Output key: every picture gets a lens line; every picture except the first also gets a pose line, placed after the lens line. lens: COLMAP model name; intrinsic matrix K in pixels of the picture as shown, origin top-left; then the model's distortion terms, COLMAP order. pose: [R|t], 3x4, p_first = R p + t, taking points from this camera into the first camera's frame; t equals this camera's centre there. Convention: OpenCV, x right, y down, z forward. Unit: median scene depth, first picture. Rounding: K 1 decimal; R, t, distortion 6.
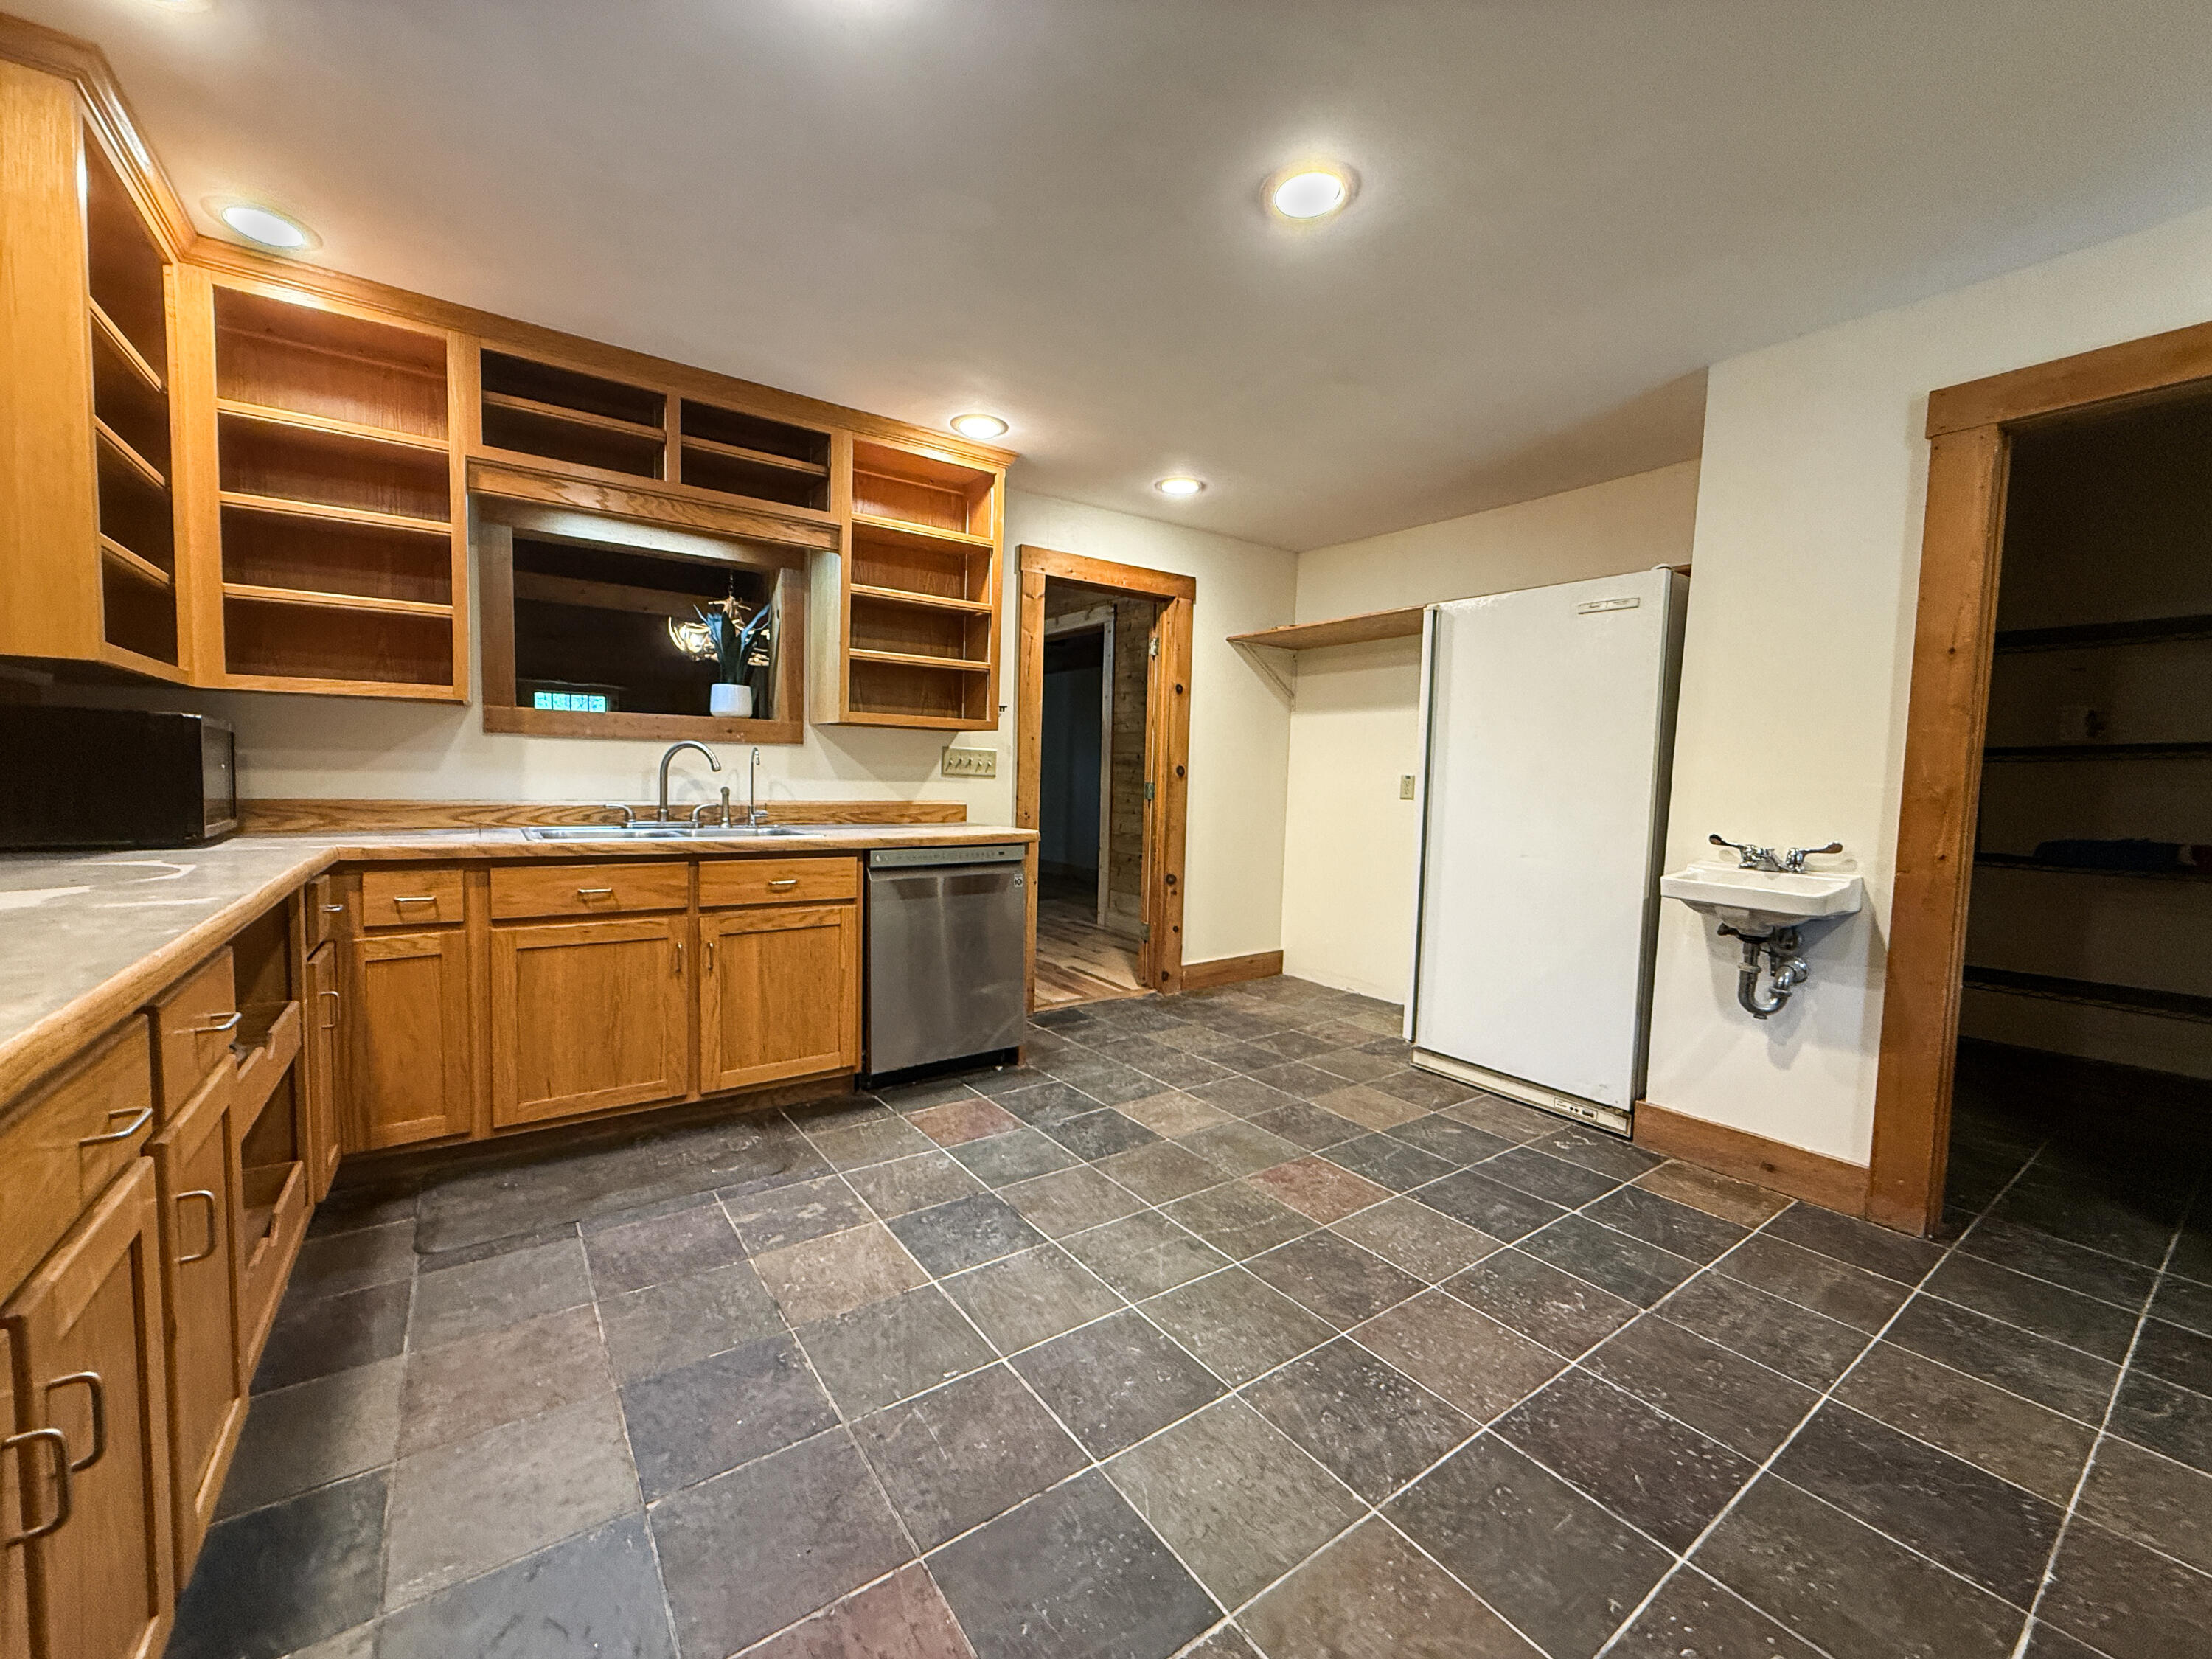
lens RADIAL K [[881.3, 0, 1097.8], [0, 881.3, 827.3], [0, 0, 1]] dist [-0.002348, 0.000326]
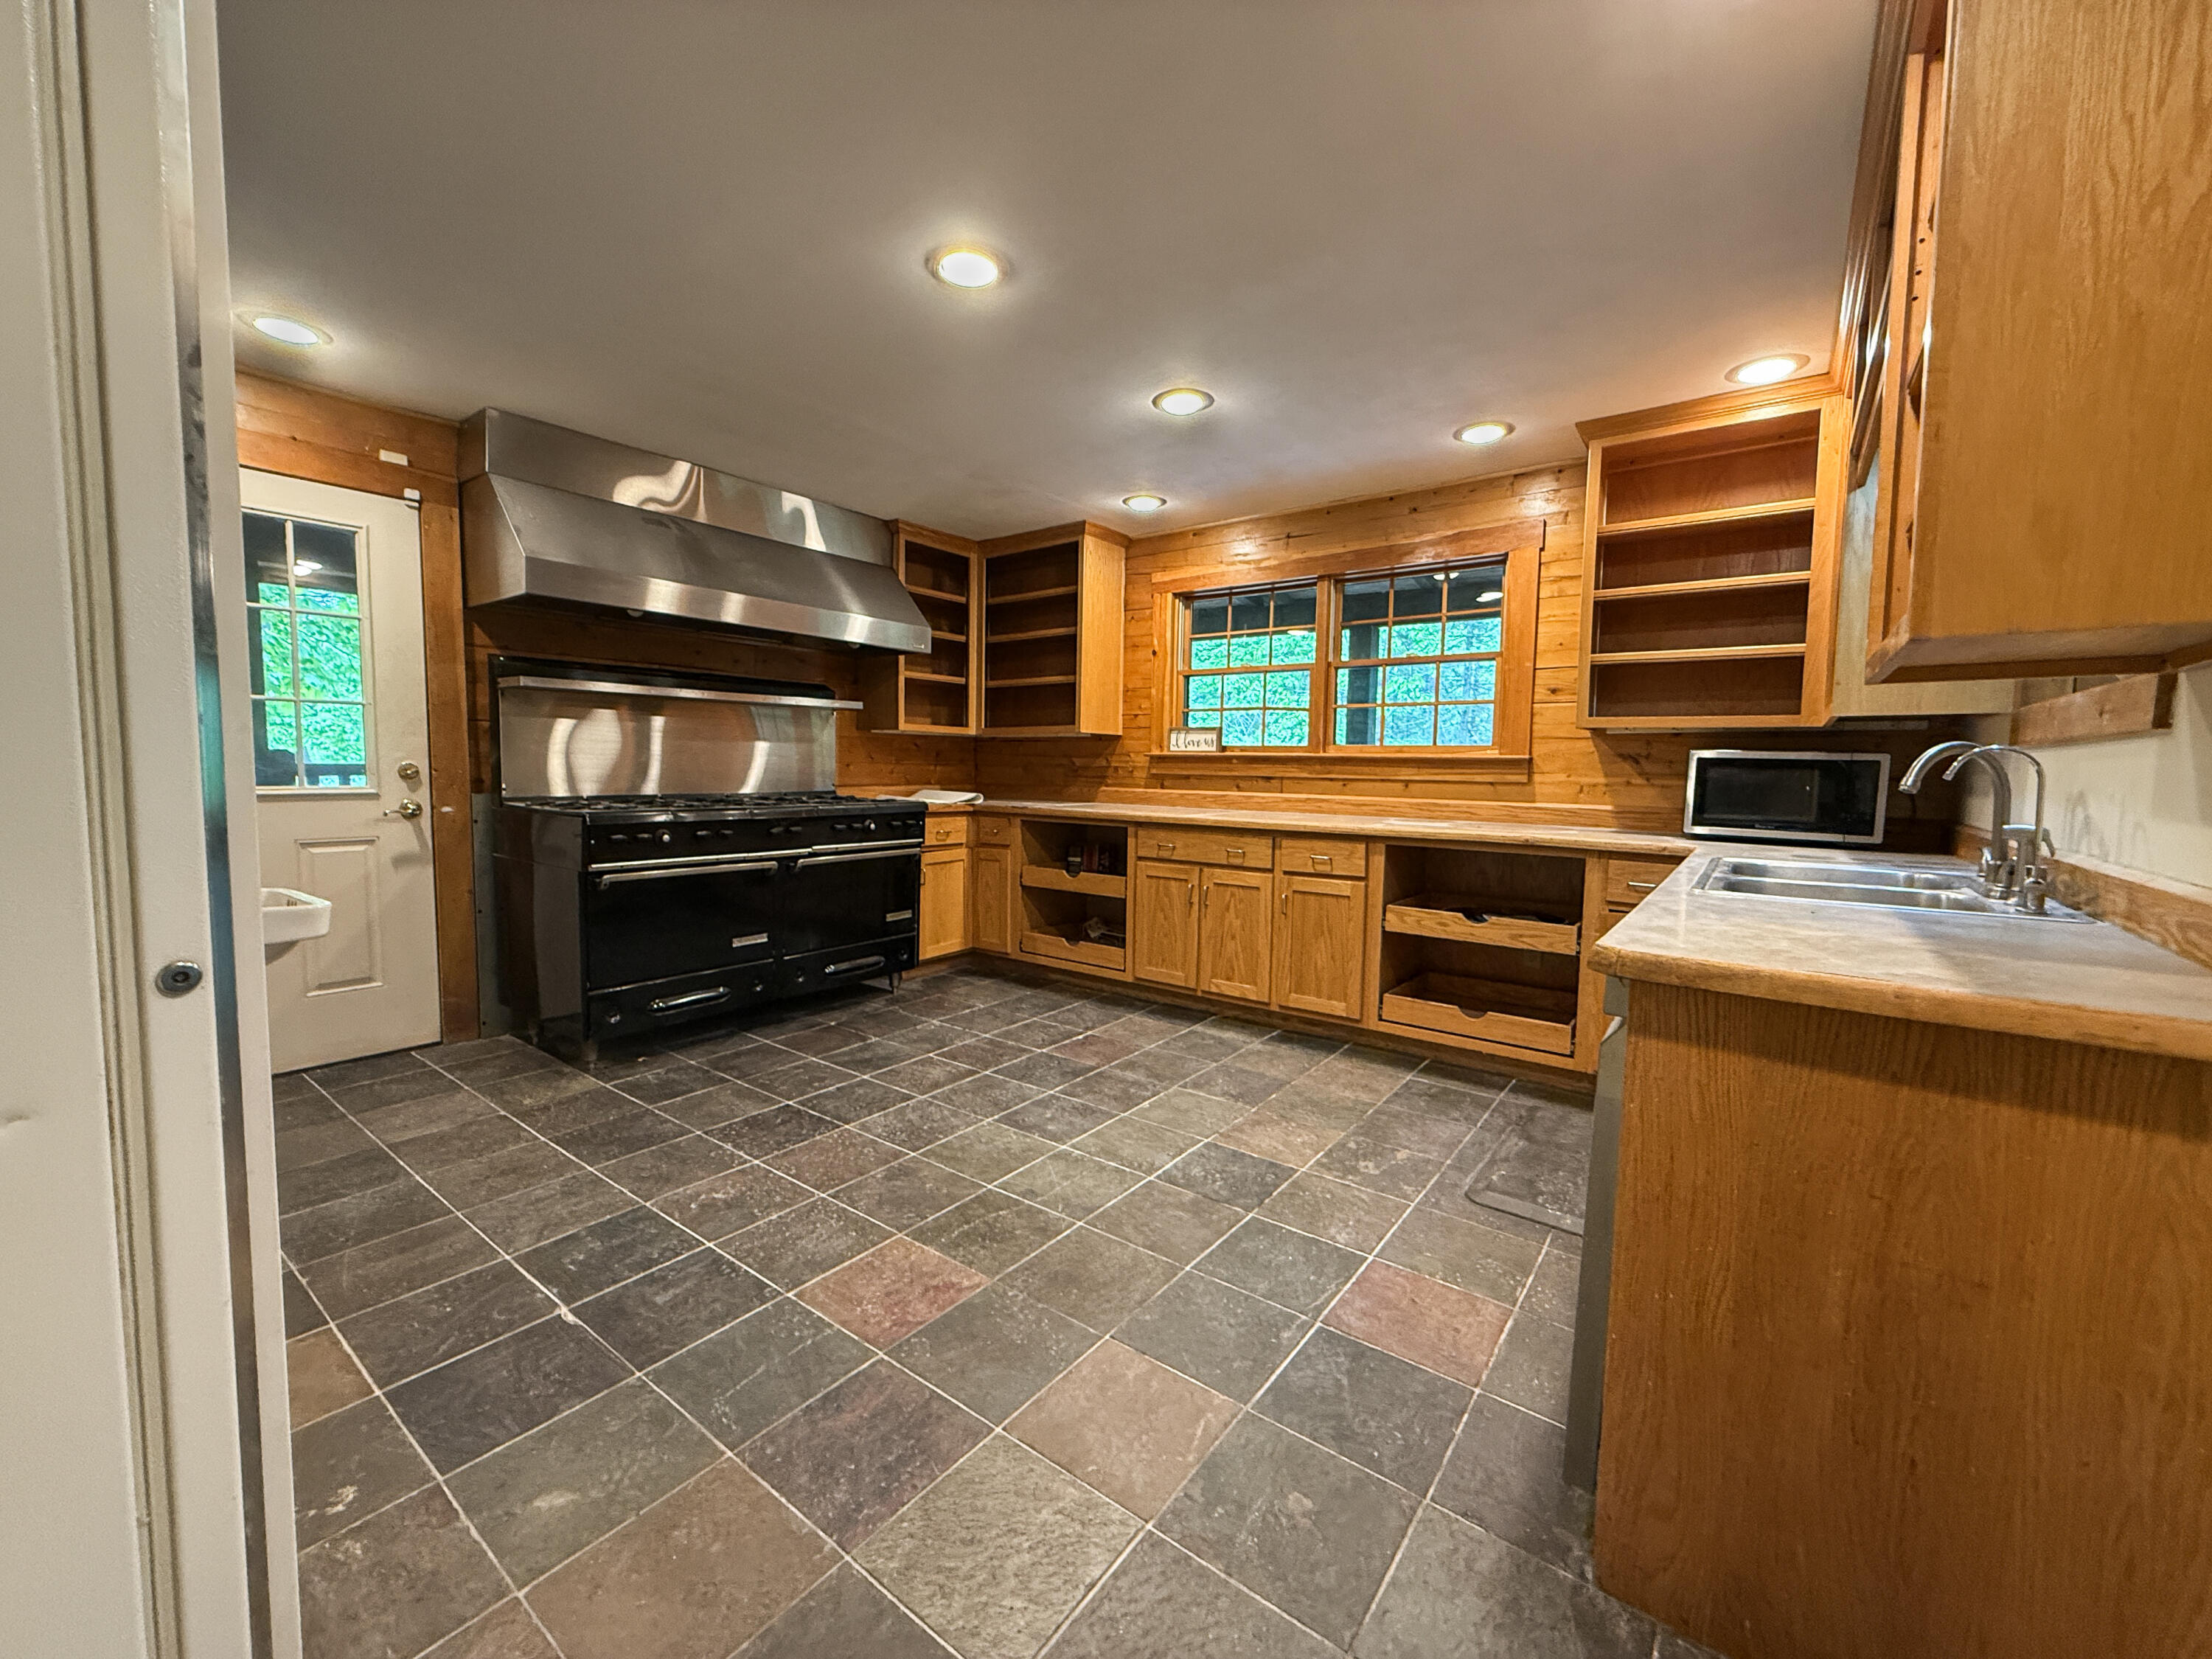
lens RADIAL K [[881.3, 0, 1097.8], [0, 881.3, 827.3], [0, 0, 1]] dist [-0.002348, 0.000326]
pose [[-0.953562, -0.016607, -0.300738, 0.309016], [-0.056195, 0.990756, 0.123470, -0.099681], [0.295908, 0.134636, -0.945681, 1.687810]]
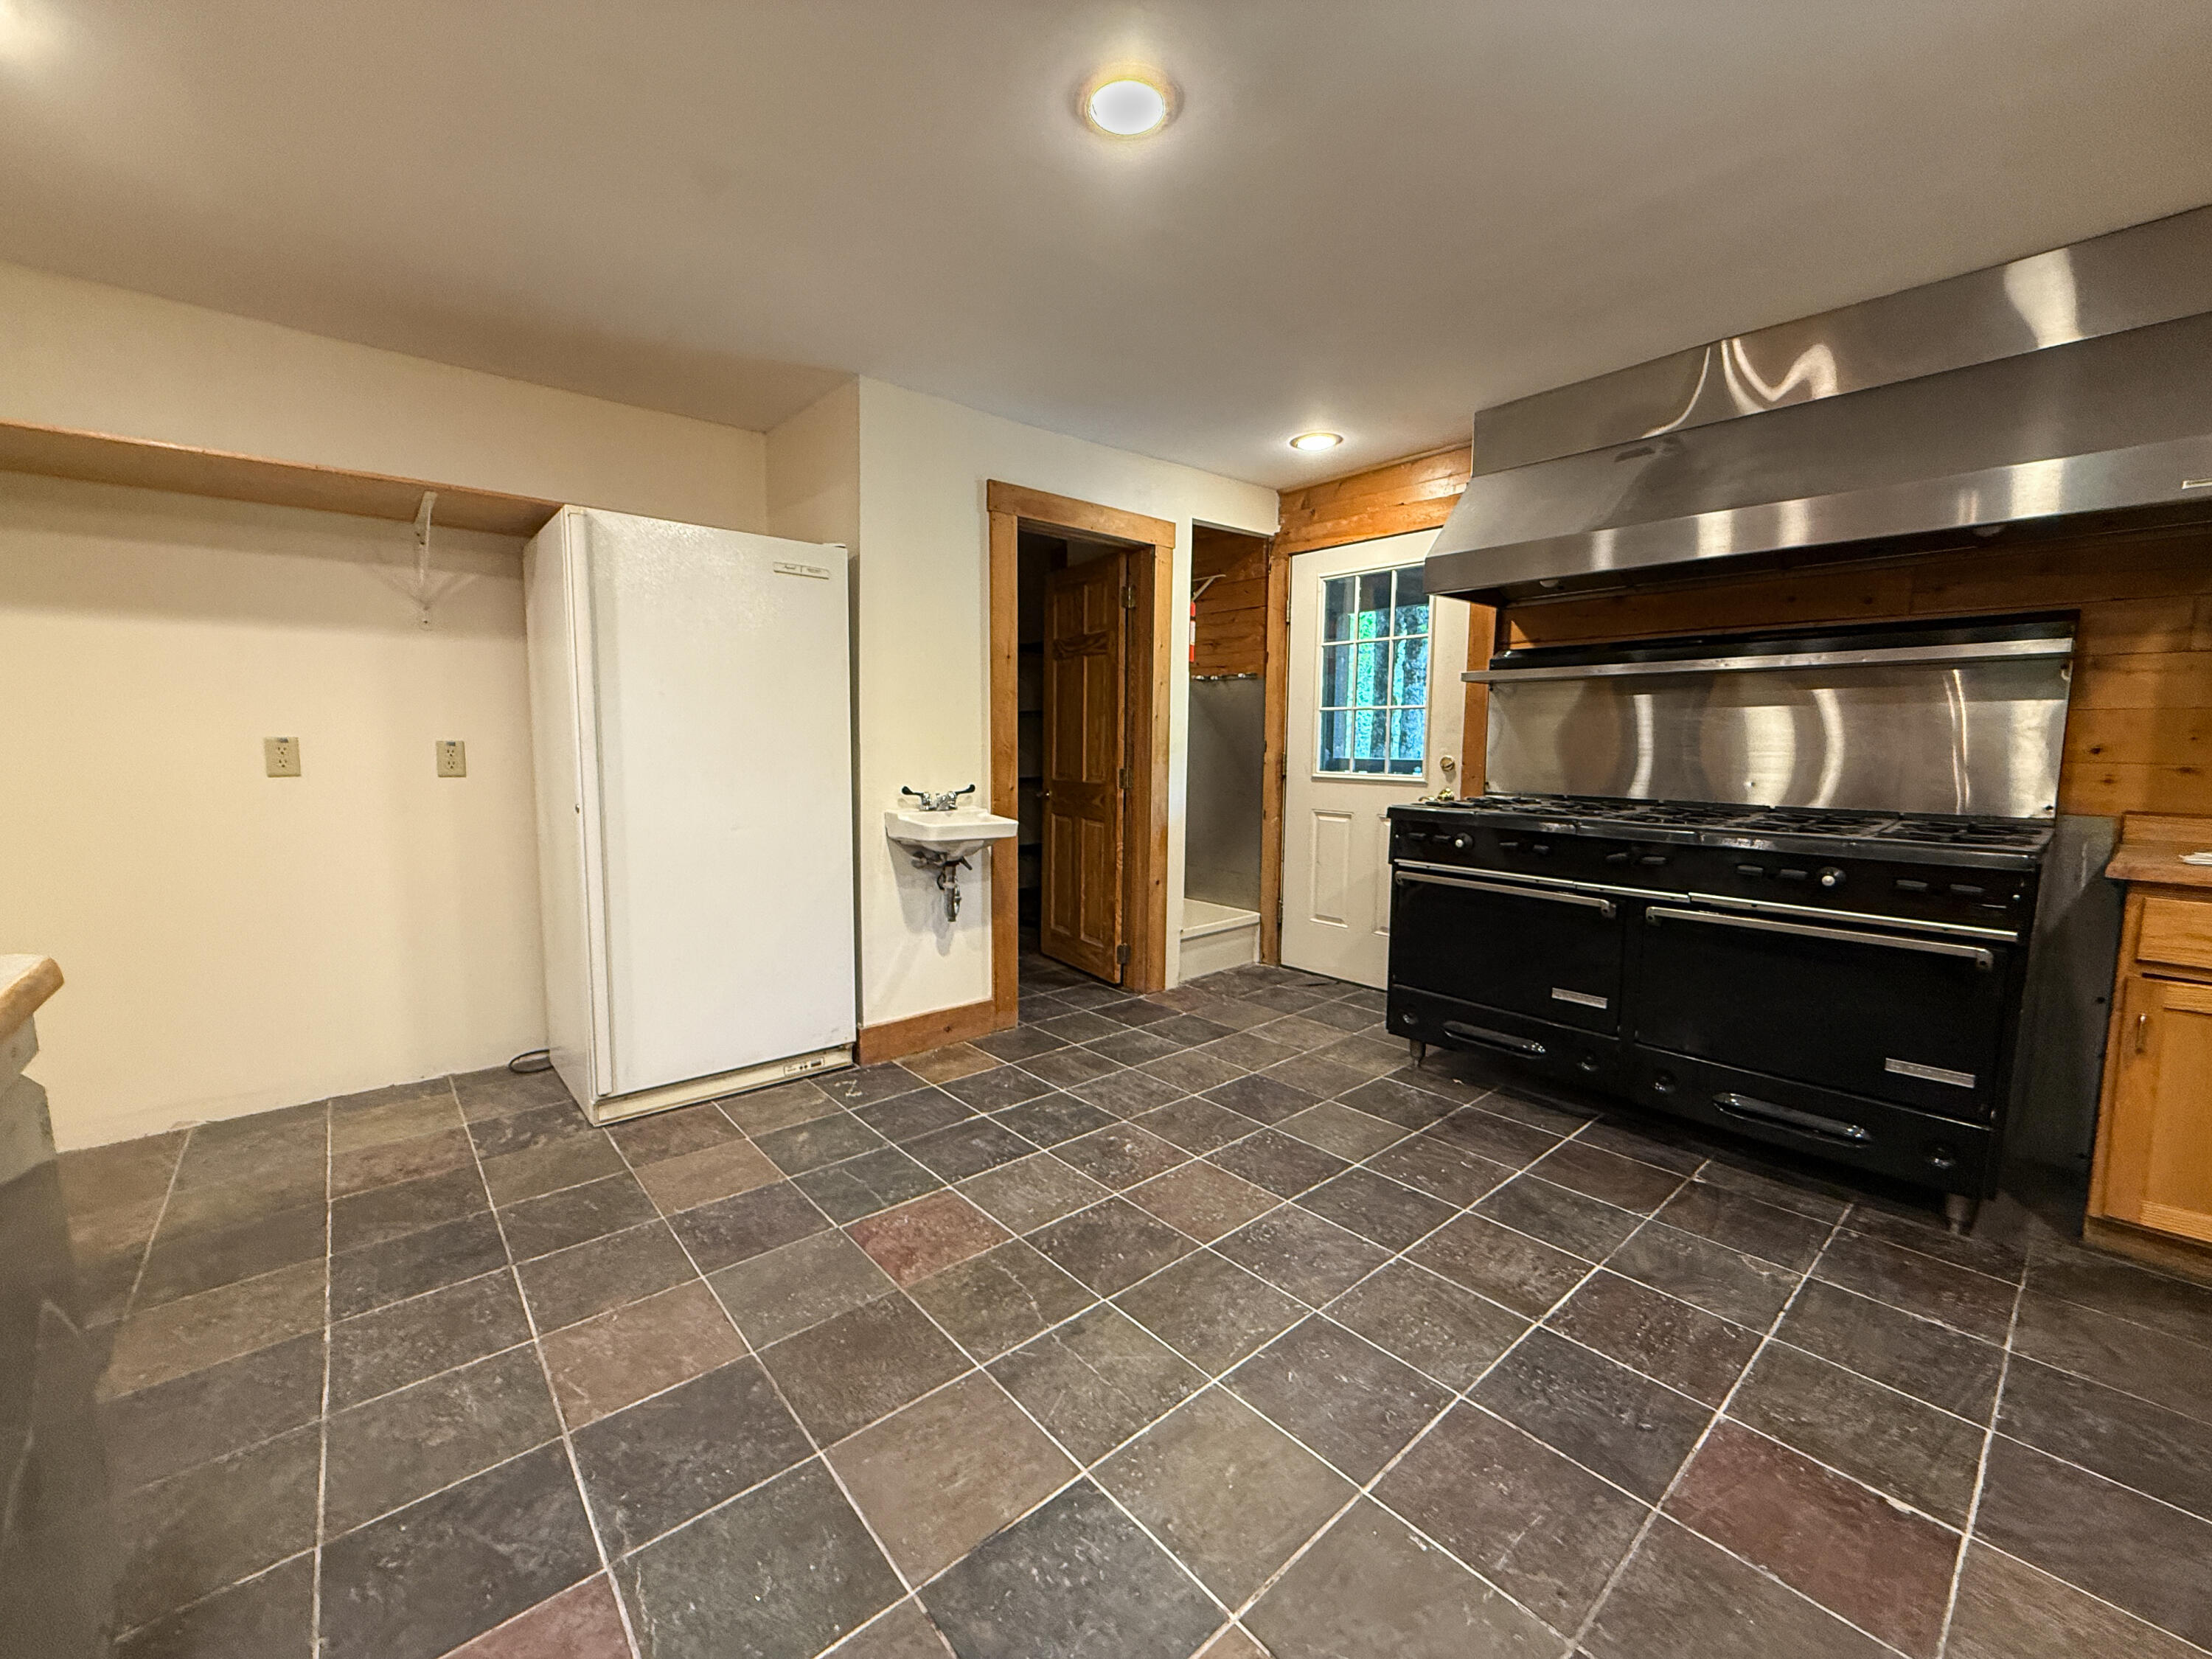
lens RADIAL K [[881.3, 0, 1097.8], [0, 881.3, 827.3], [0, 0, 1]] dist [-0.002348, 0.000326]
pose [[-0.090838, -0.126210, 0.987836, -0.546425], [0.051958, 0.989985, 0.131263, -0.084136], [-0.994509, 0.063250, -0.083370, 0.856811]]
